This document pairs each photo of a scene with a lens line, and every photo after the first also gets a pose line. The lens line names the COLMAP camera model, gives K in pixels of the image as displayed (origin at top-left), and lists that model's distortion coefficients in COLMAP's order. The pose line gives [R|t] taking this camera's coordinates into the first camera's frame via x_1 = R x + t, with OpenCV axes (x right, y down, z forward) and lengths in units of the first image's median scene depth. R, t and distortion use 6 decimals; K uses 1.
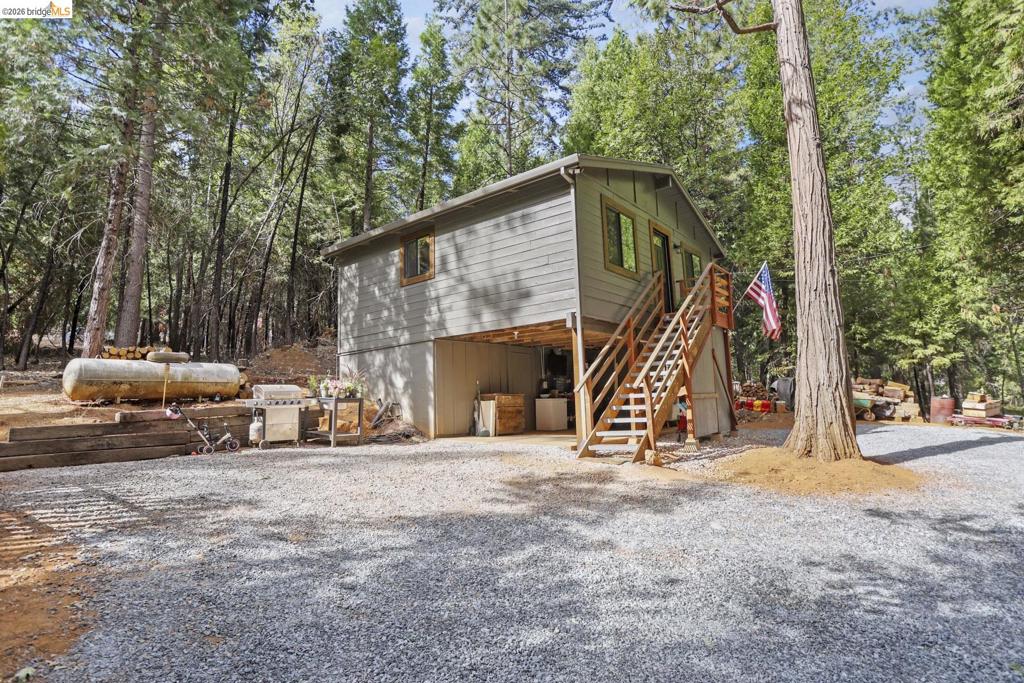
lens RADIAL K [[509.3, 0, 508.3], [0, 509.3, 327.4], [0, 0, 1]] dist [-0.052046, -0.000021]
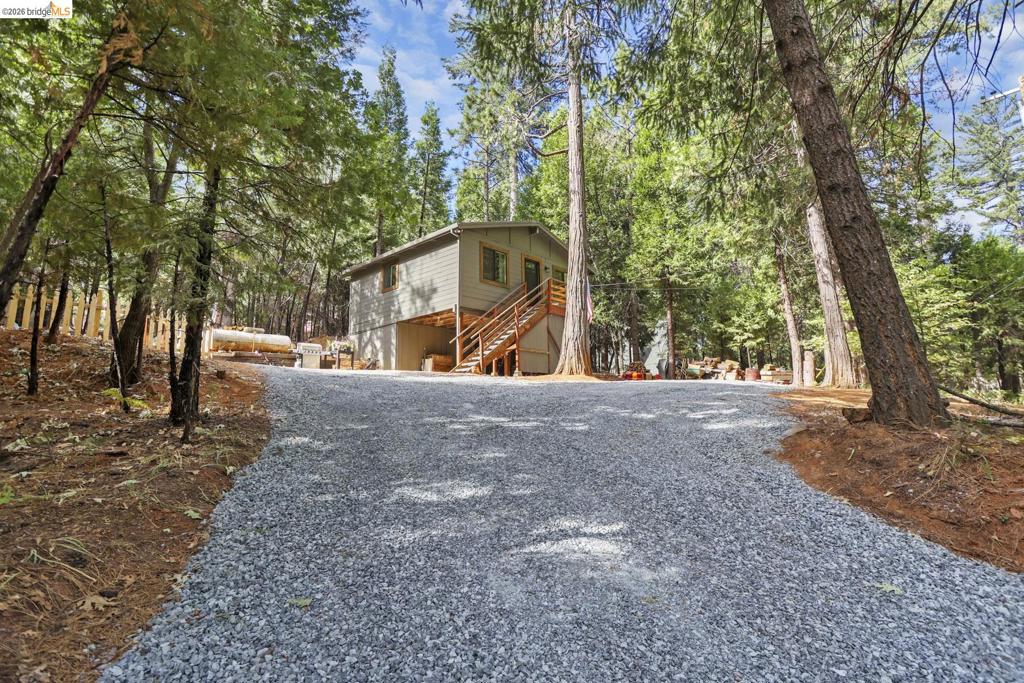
lens RADIAL K [[500.8, 0, 519.5], [0, 500.8, 332.3], [0, 0, 1]] dist [-0.074758, 0.031927]
pose [[0.997550, 0.002824, -0.069906, 0.368156], [-0.004470, 0.999716, -0.023396, 0.088382], [0.069820, 0.023651, 0.997279, -0.642486]]
